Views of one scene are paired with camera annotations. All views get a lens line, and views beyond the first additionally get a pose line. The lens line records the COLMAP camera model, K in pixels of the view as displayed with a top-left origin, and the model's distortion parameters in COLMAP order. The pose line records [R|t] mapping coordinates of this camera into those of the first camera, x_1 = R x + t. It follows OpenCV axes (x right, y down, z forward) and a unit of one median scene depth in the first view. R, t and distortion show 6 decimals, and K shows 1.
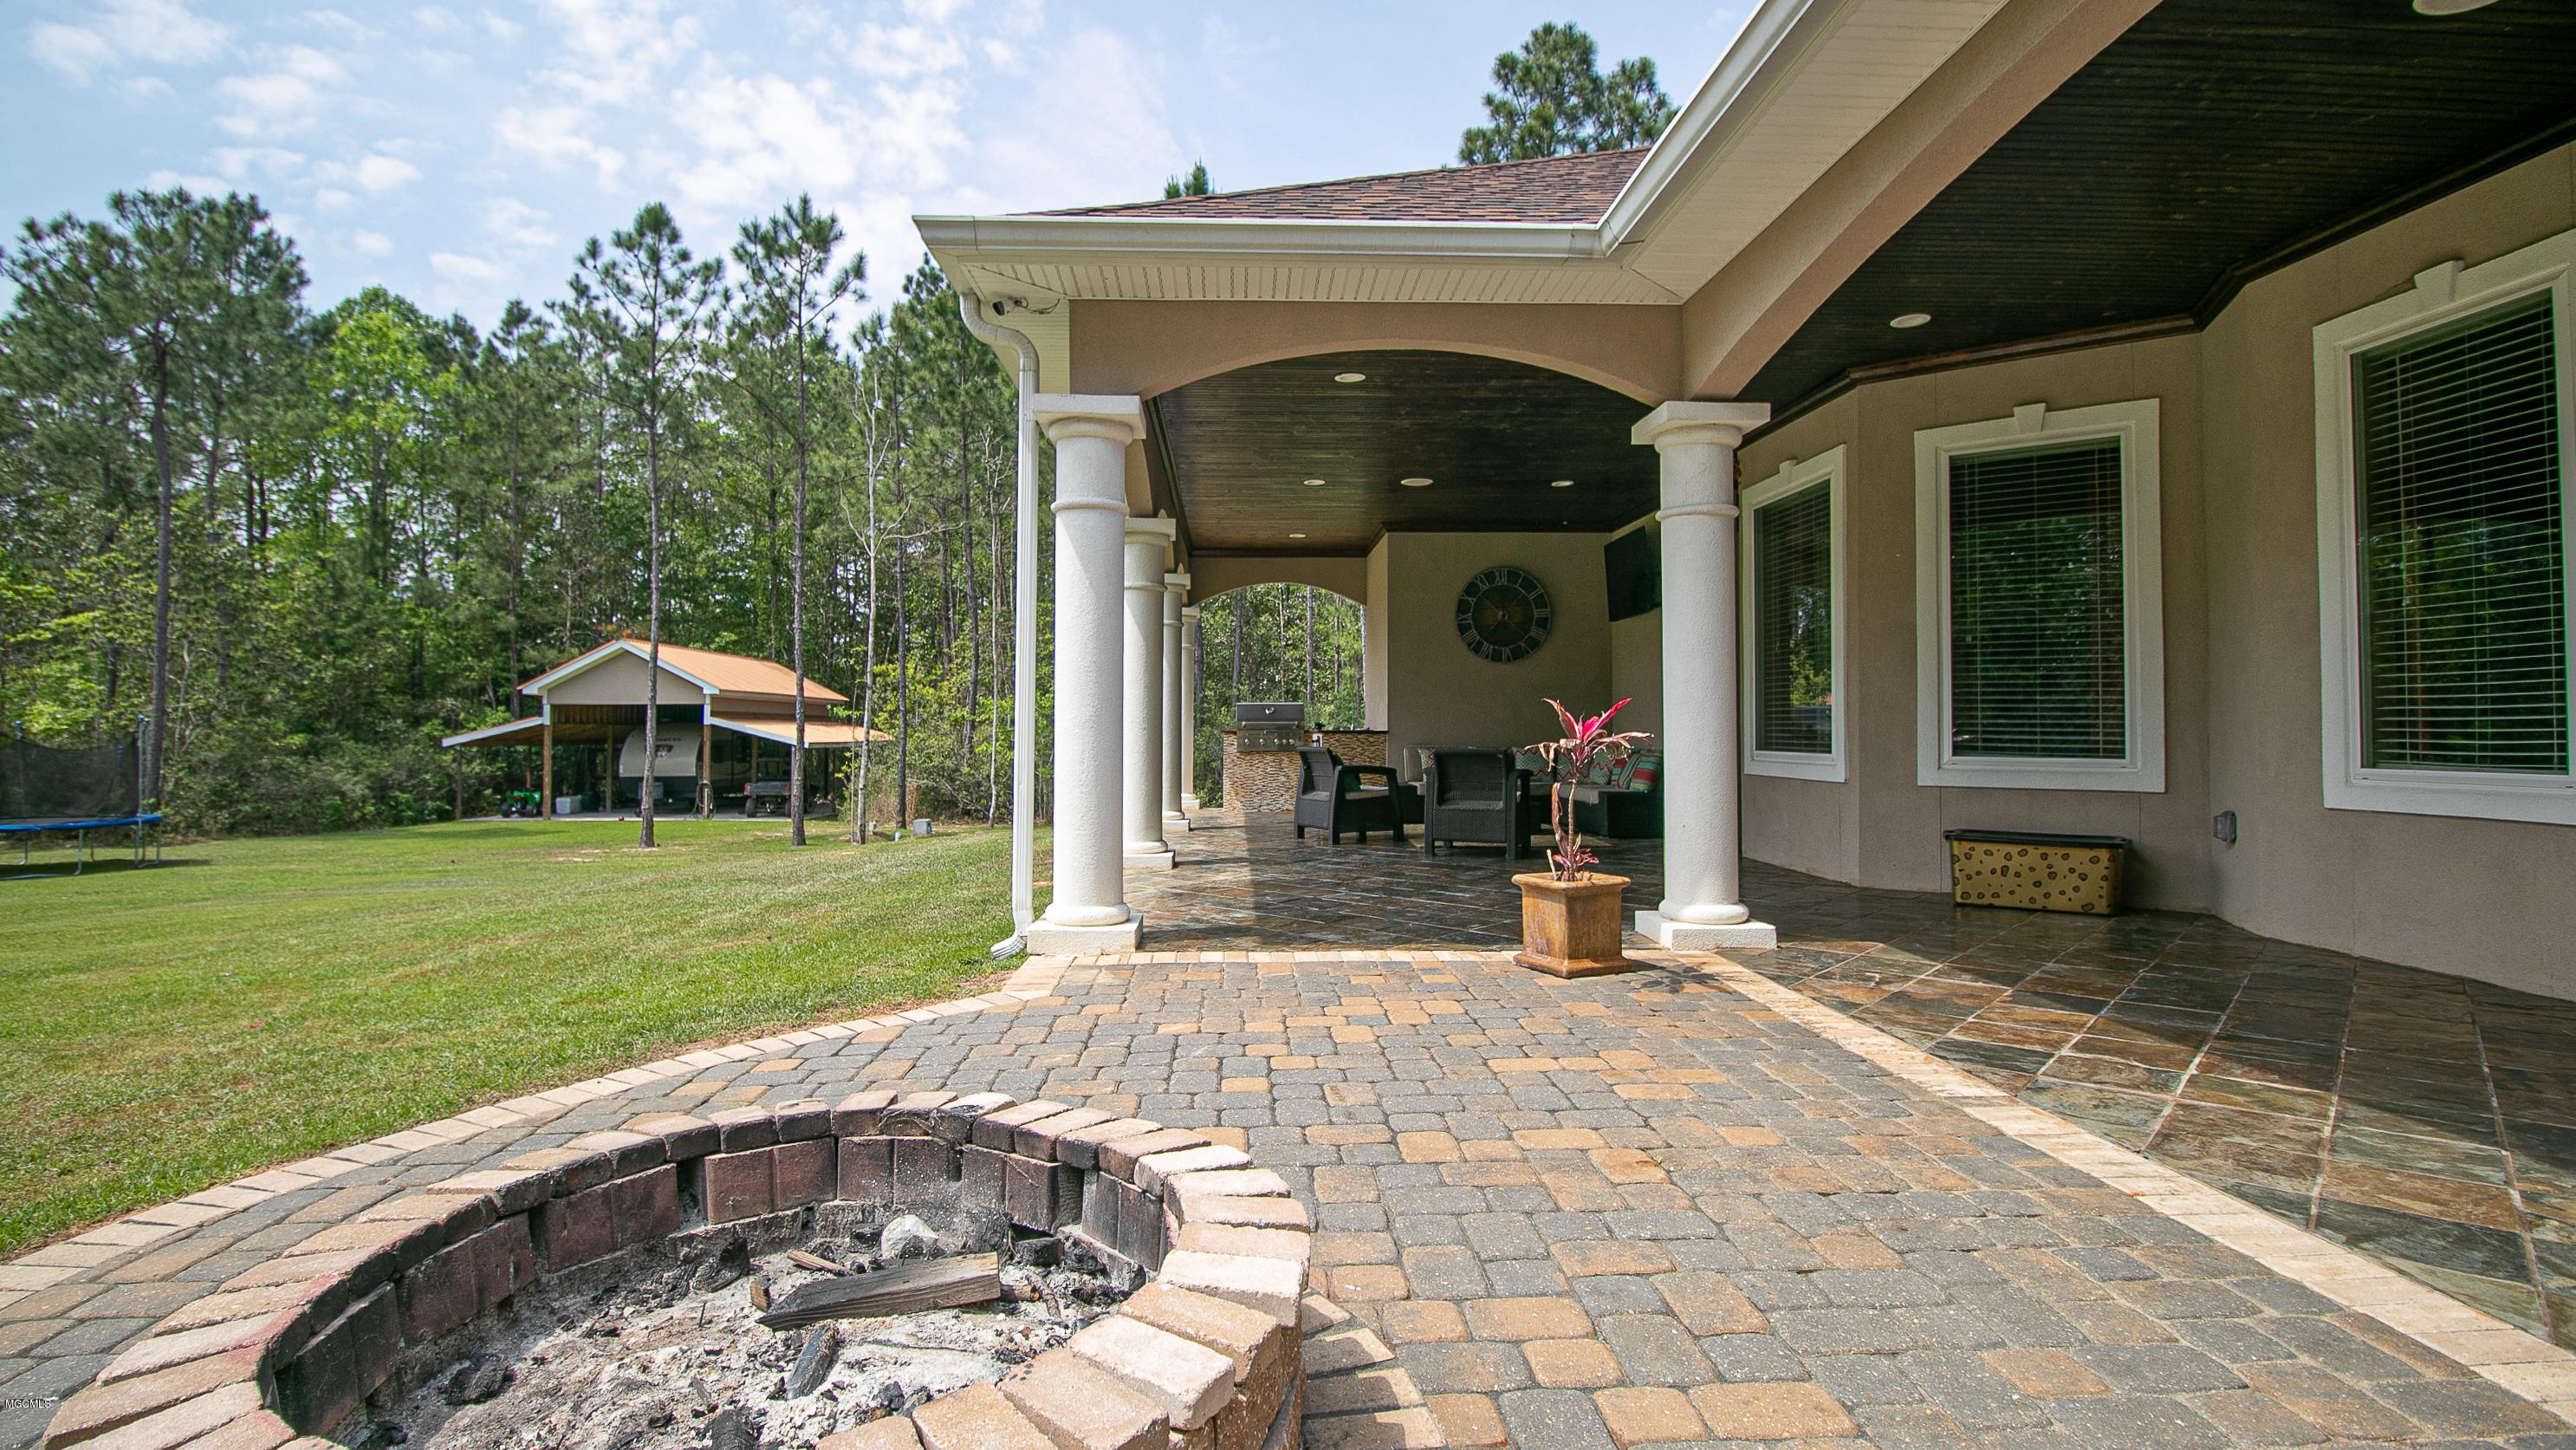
lens RADIAL K [[1215.9, 0, 1286.6], [0, 1215.9, 715.5], [0, 0, 1]] dist [-0.017193, -0.005027]
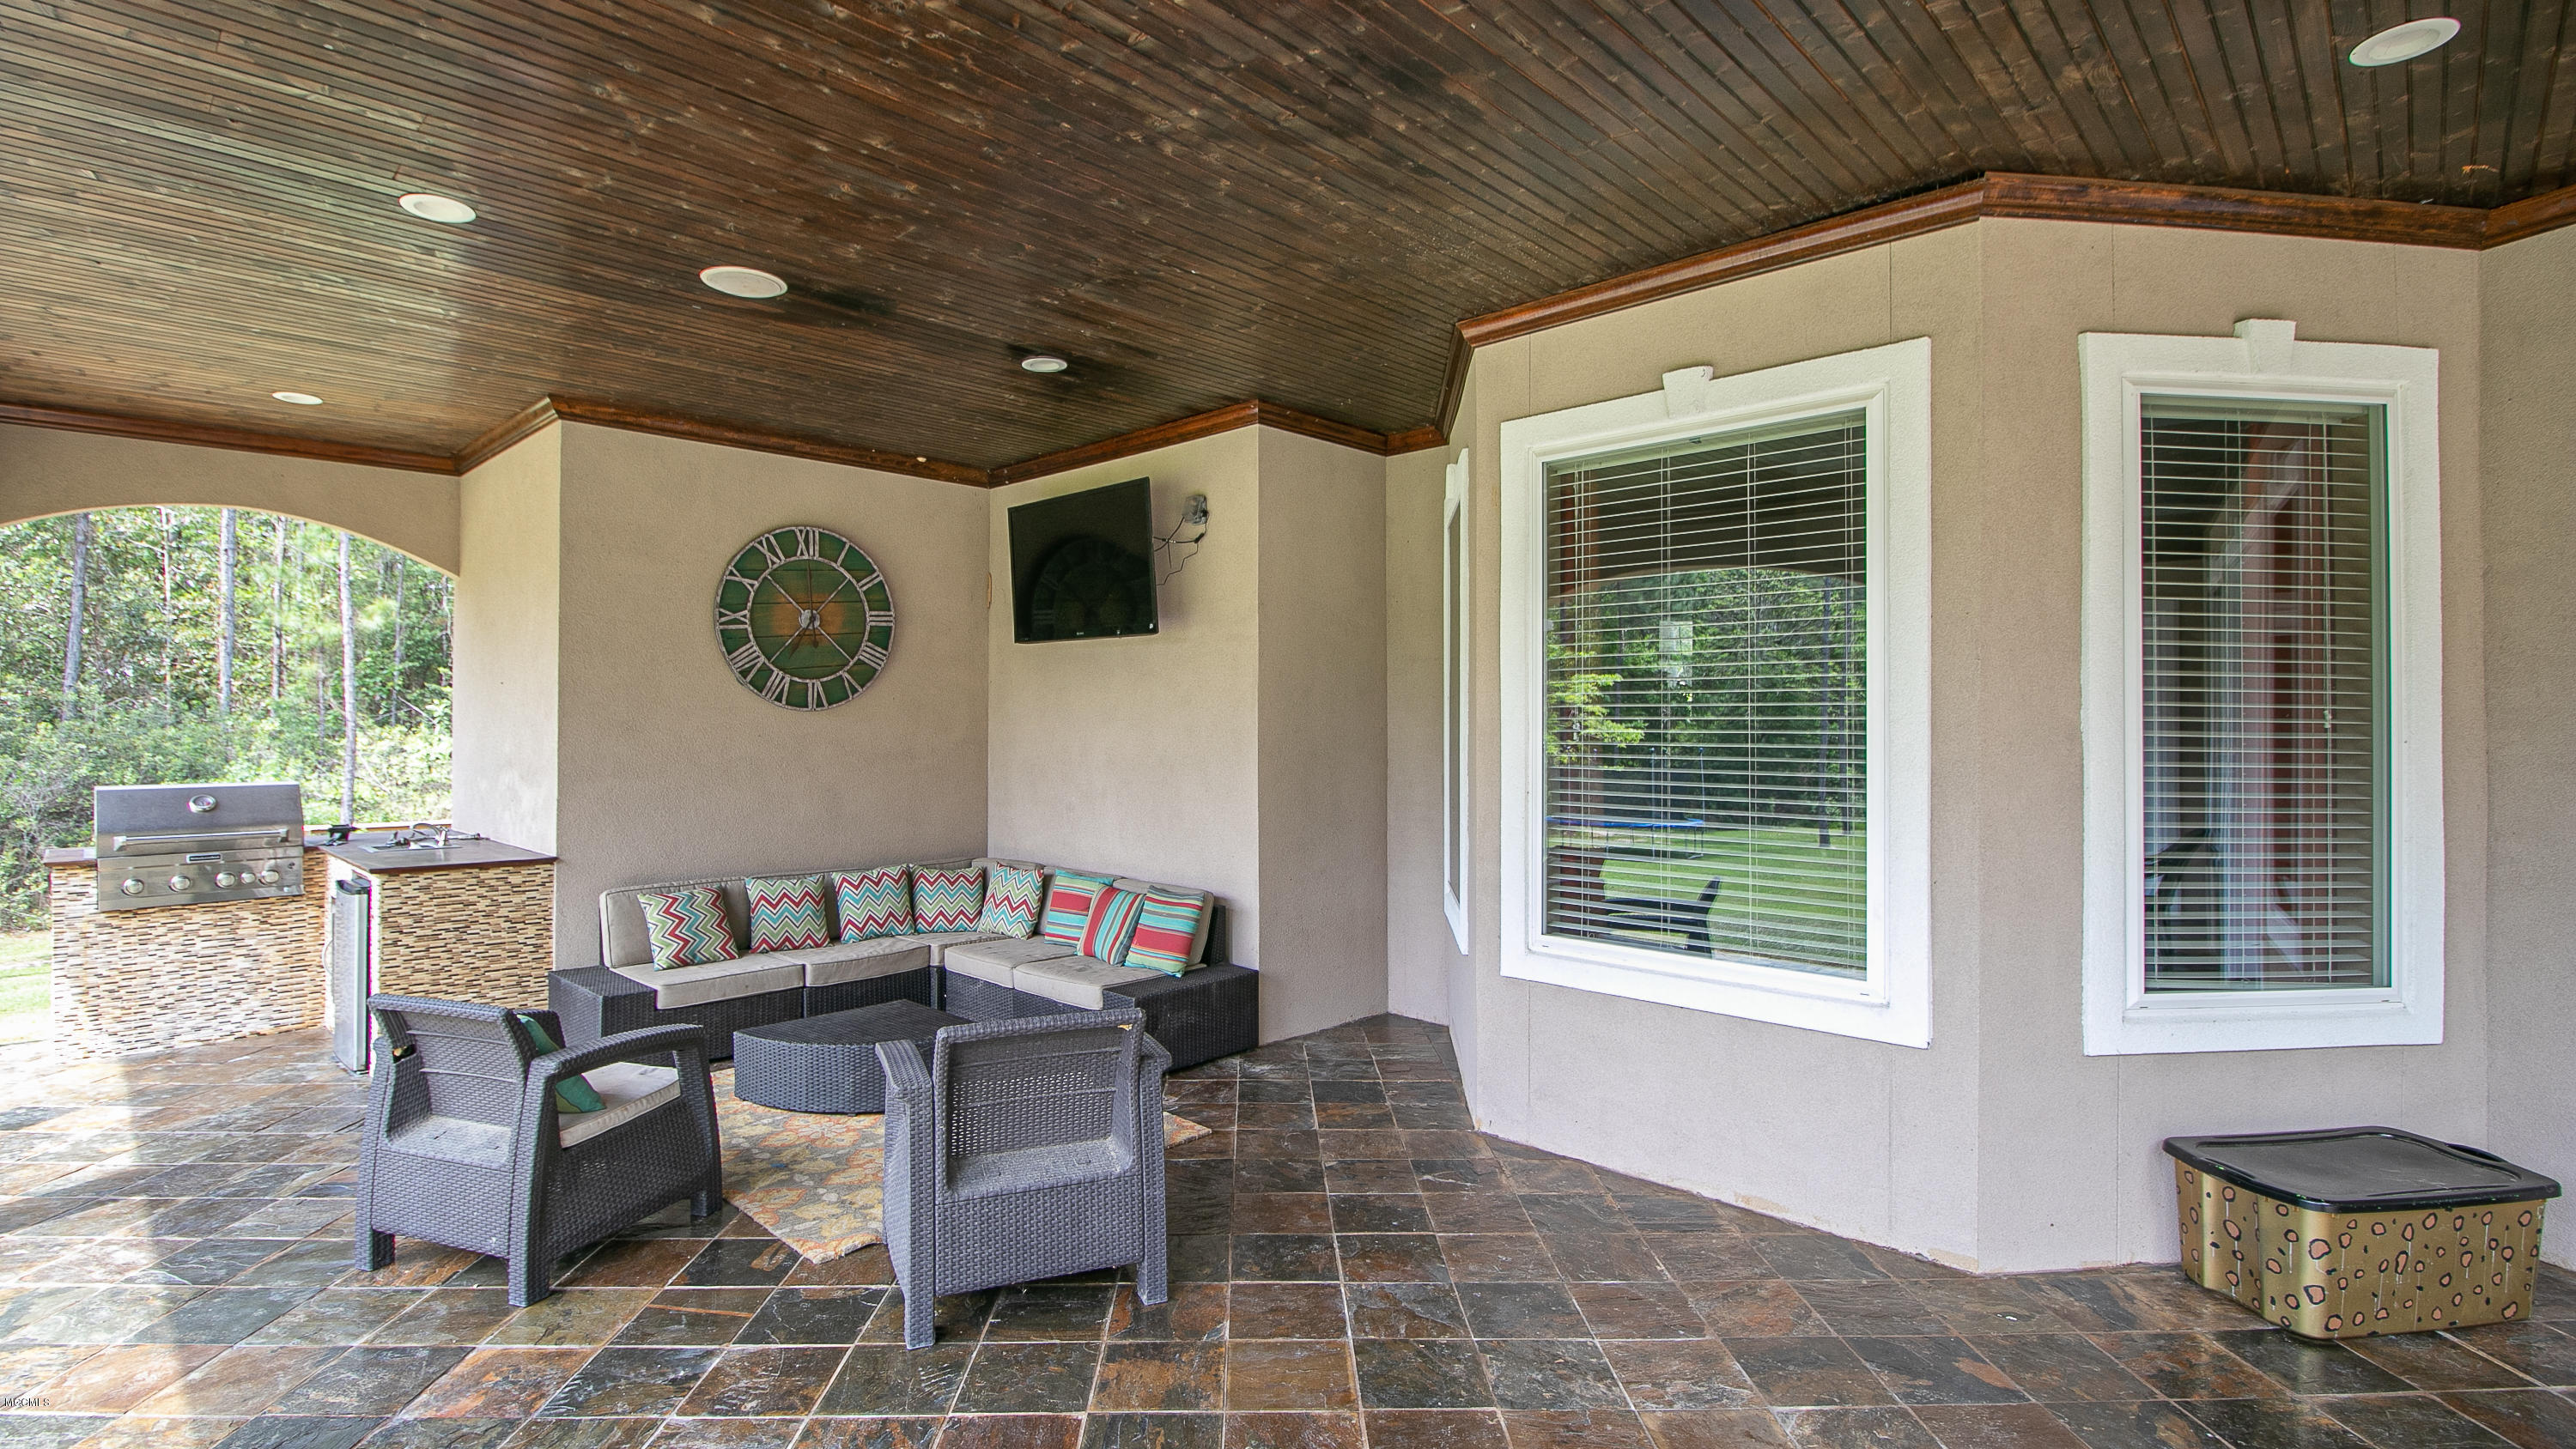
lens RADIAL K [[1215.6, 0, 1277.3], [0, 1215.6, 728.6], [0, 0, 1]] dist [-0.017193, -0.005027]
pose [[0.728516, 0.002768, 0.685023, -0.029259], [-0.011443, 0.999901, 0.008129, -0.042226], [-0.684933, -0.013761, 0.728476, 0.490336]]
